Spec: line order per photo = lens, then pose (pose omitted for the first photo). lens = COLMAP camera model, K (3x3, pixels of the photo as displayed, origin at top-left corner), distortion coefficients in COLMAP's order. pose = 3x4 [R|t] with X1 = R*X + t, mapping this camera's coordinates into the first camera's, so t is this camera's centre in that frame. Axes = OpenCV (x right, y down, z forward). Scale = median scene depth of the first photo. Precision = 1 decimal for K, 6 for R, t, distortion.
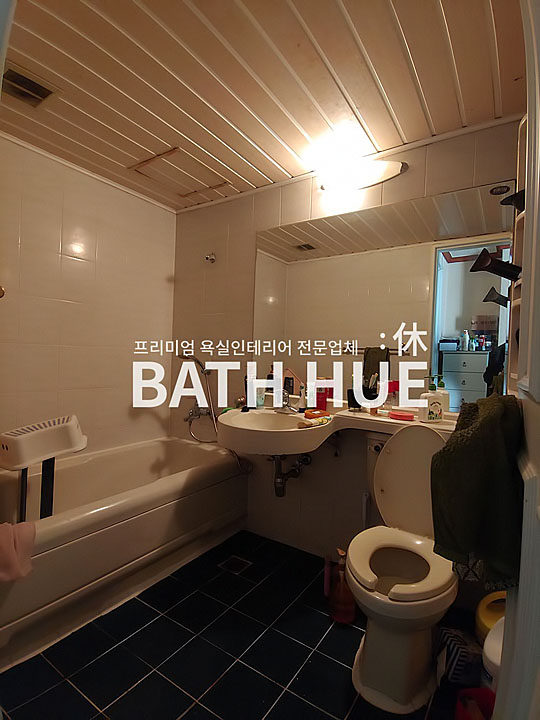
lens RADIAL K [[365.9, 0, 274.2], [0, 365.9, 362.5], [0, 0, 1]] dist [-0.009993, -0.001802]
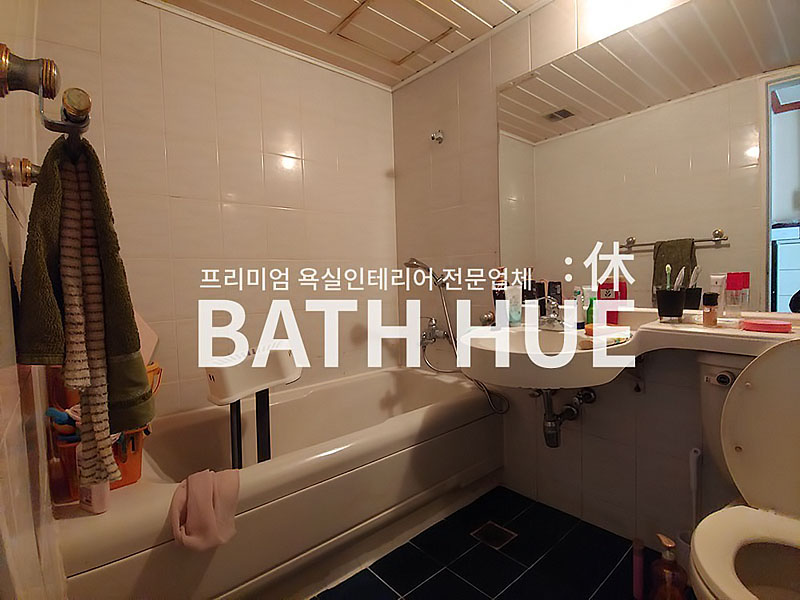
lens RADIAL K [[406.6, 0, 401.6], [0, 406.6, 297.2], [0, 0, 1]] dist [-0.009993, -0.001802]
pose [[0.961485, -0.052475, -0.269802, -0.037931], [0.059481, 0.998070, 0.017851, 0.041907], [0.268345, -0.033212, 0.962750, 0.162936]]
